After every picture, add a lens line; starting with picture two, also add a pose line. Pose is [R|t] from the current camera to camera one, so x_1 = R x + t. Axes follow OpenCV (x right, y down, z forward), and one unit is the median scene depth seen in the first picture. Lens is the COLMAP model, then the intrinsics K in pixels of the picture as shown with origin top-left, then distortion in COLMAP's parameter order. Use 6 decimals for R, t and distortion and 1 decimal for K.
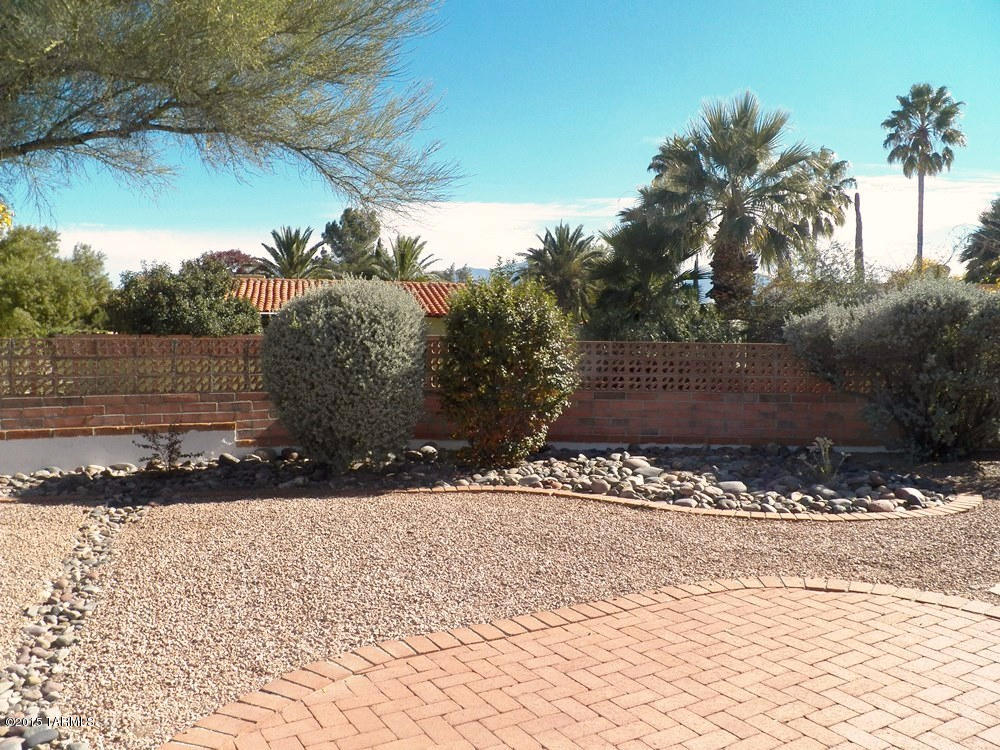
lens RADIAL K [[811.2, 0, 500.0], [0, 811.2, 375.0], [0, 0, 1]] dist [-0.130788, 0.082056]
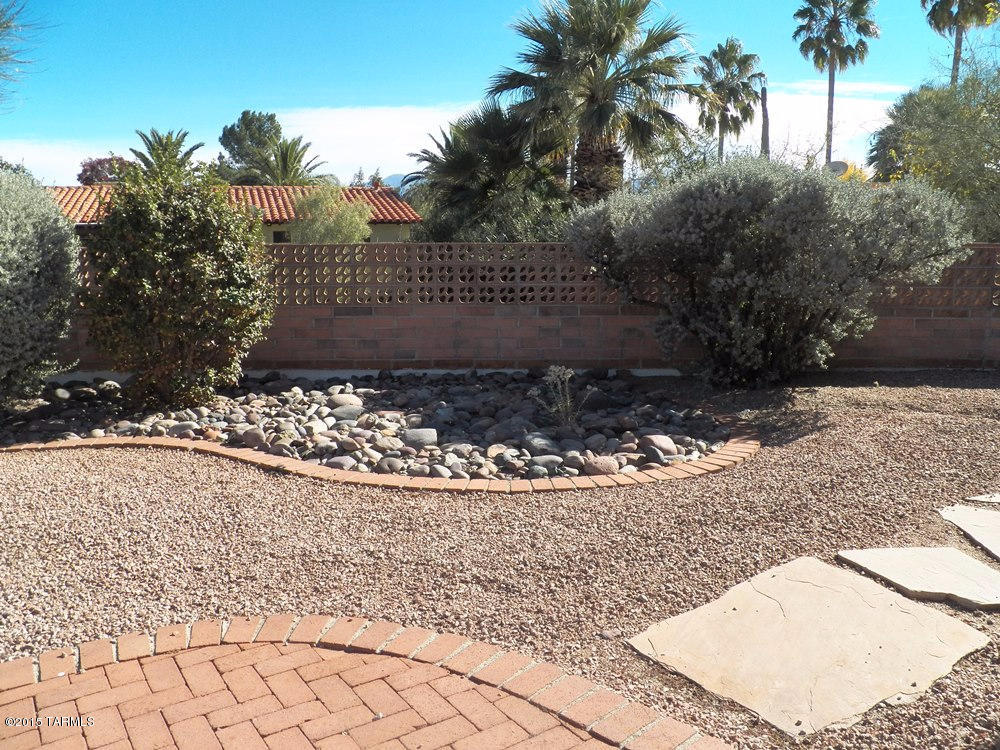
lens RADIAL K [[811.2, 0, 500.0], [0, 811.2, 375.0], [0, 0, 1]] dist [-0.130788, 0.082056]
pose [[0.996766, -0.024864, 0.076421, 0.245903], [0.016124, 0.993472, 0.112928, 0.000205], [-0.078730, -0.111330, 0.990660, 0.209734]]
